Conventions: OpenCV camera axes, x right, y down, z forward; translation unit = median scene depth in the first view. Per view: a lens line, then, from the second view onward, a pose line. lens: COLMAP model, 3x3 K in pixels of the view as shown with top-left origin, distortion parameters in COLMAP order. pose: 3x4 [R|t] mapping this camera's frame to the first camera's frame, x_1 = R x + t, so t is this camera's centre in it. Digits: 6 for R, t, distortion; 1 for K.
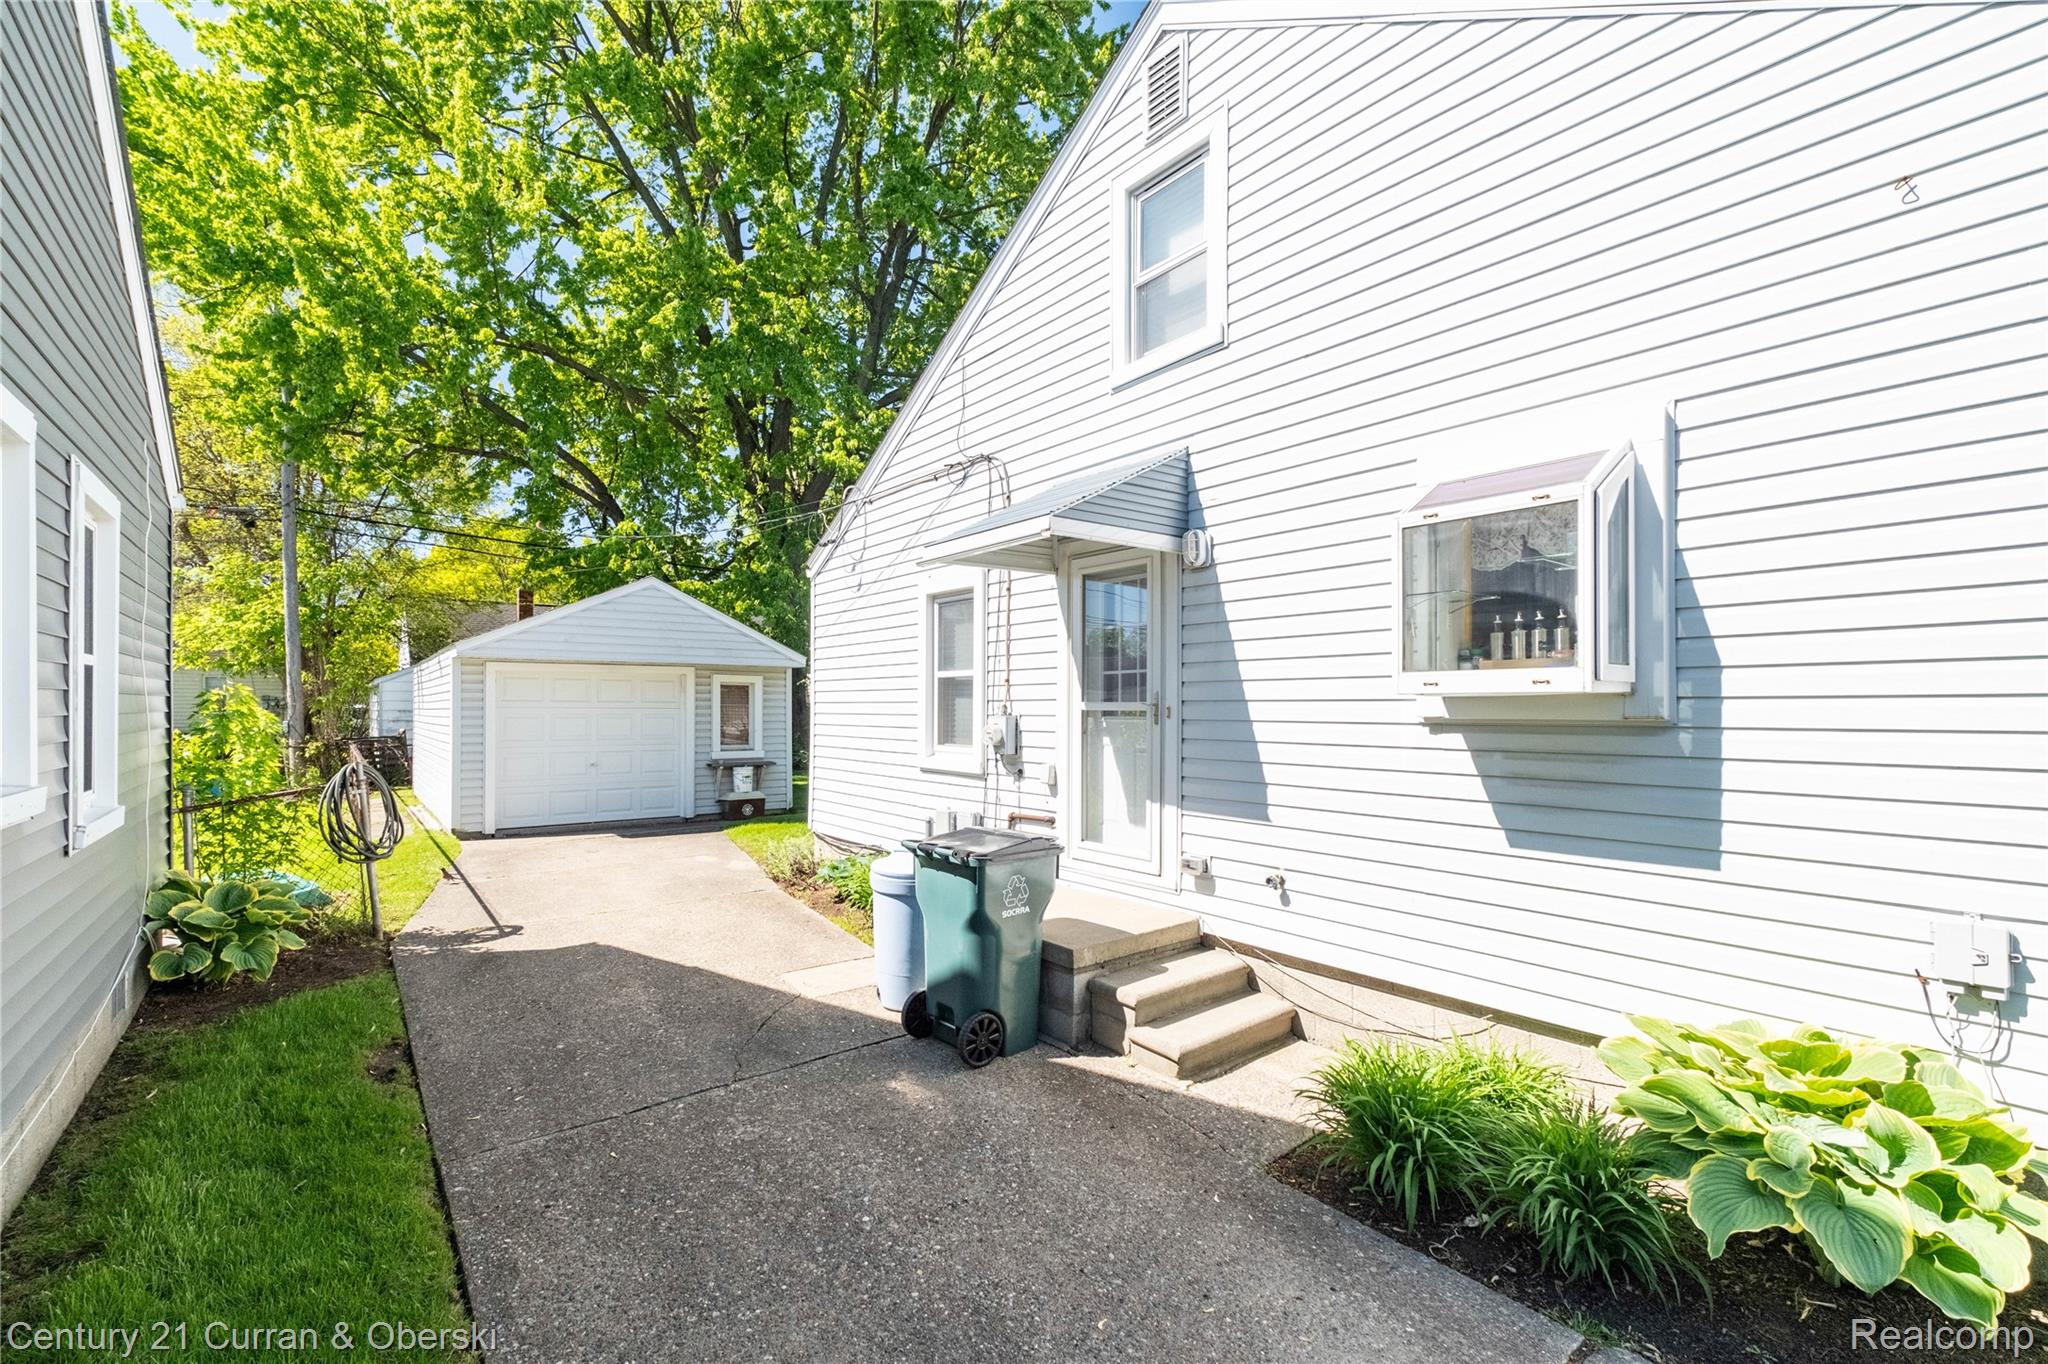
lens RADIAL K [[883.8, 0, 1028.0], [0, 883.8, 696.7], [0, 0, 1]] dist [0.000800, -0.000104]
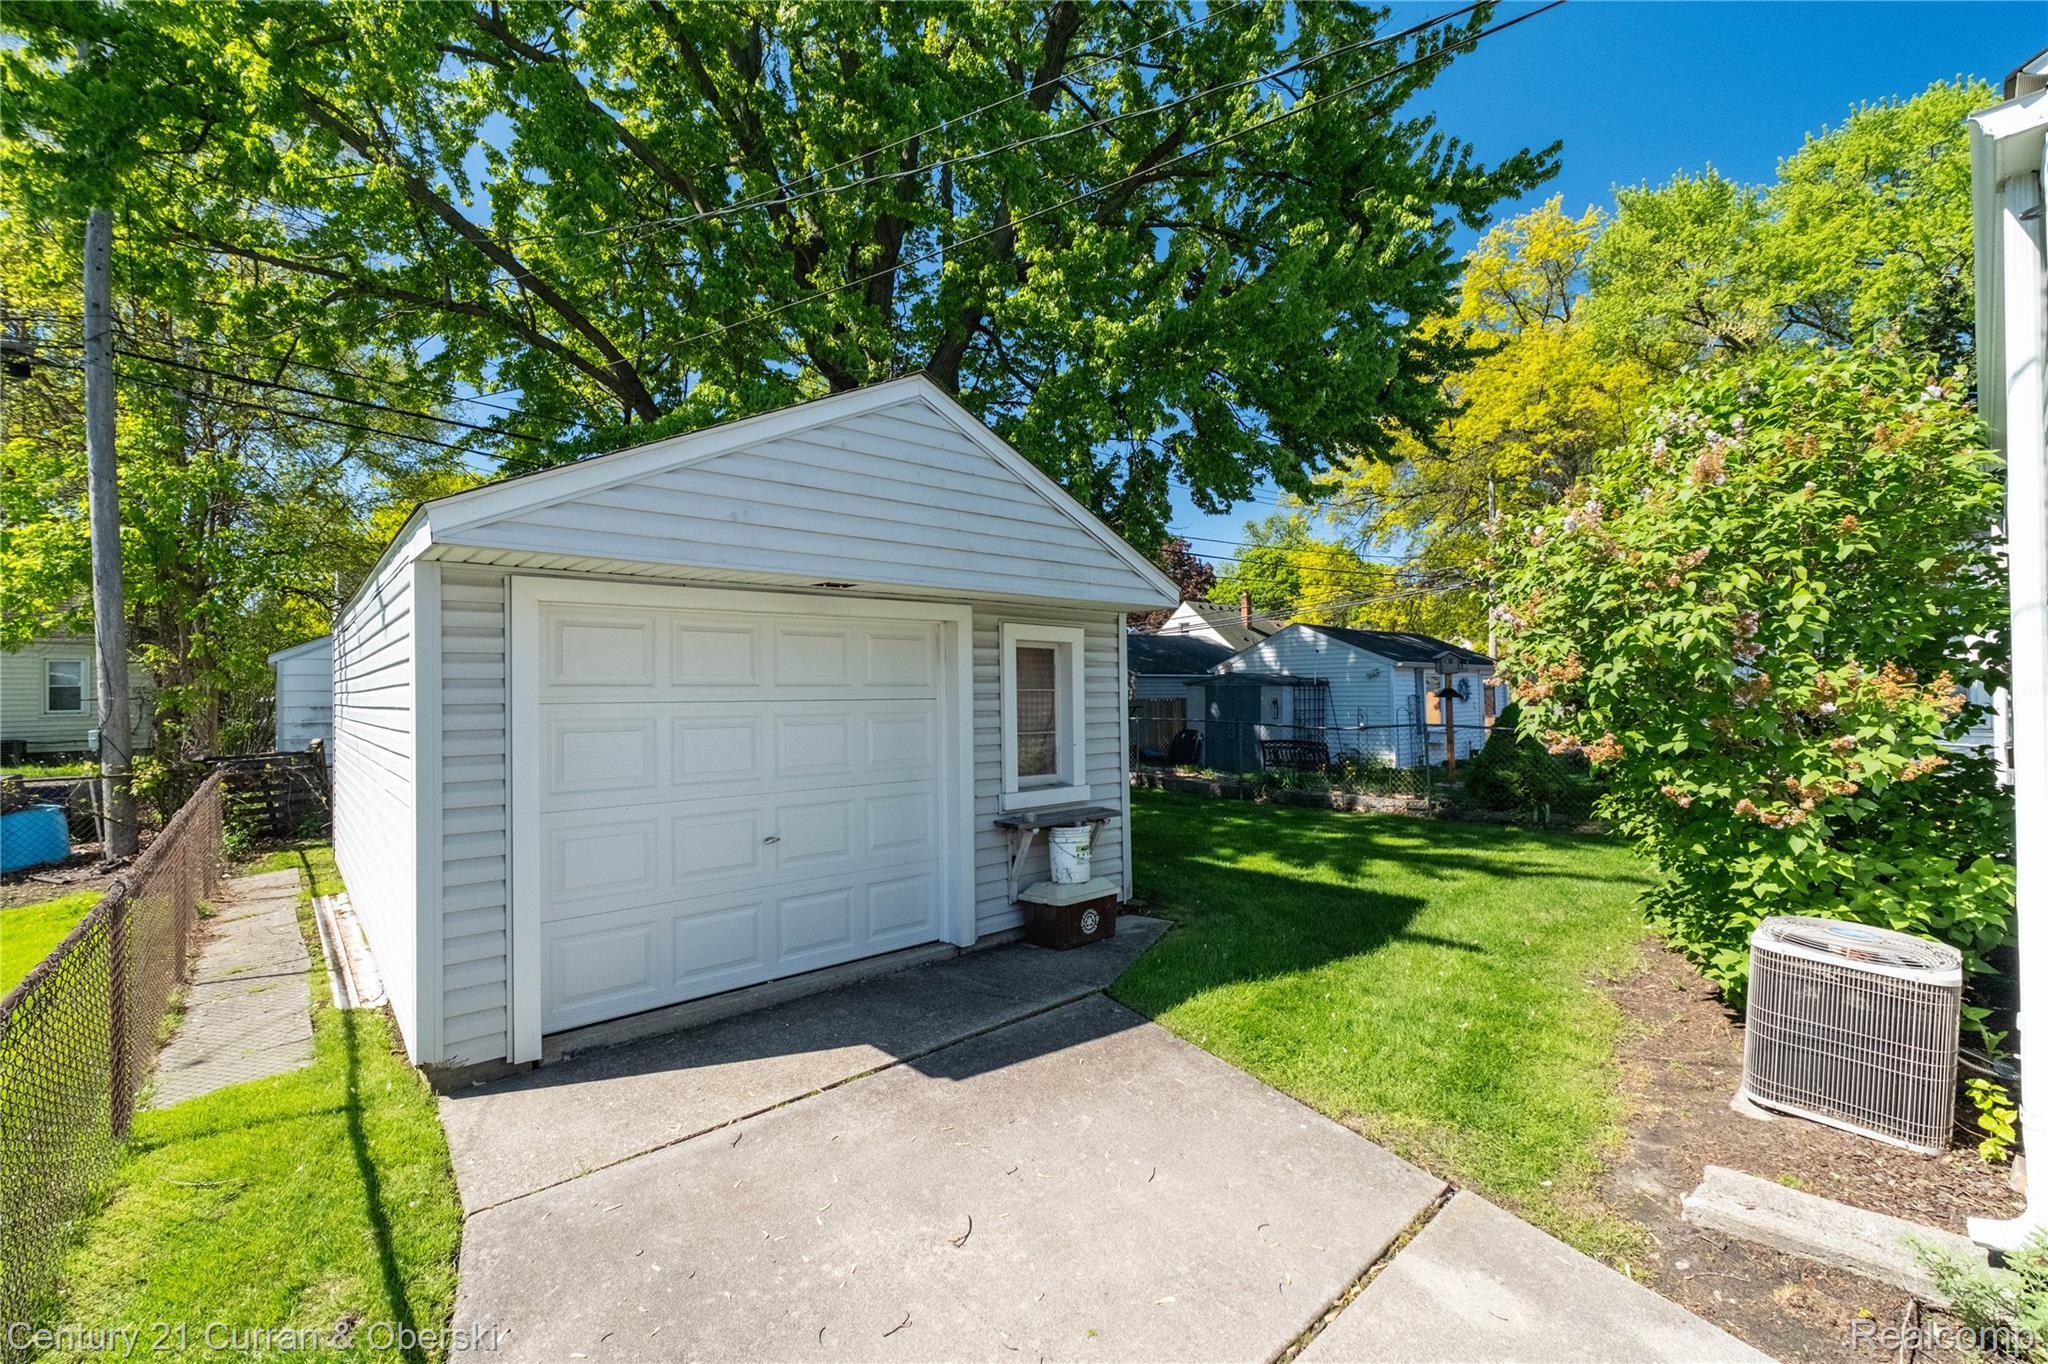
lens RADIAL K [[865.7, 0, 1022.0], [0, 865.7, 671.3], [0, 0, 1]] dist [-0.000726, 0.000152]
pose [[0.998746, -0.011724, 0.048669, -0.369178], [0.012291, 0.999860, -0.011360, 0.004829], [-0.048529, 0.011944, 0.998750, 0.556603]]
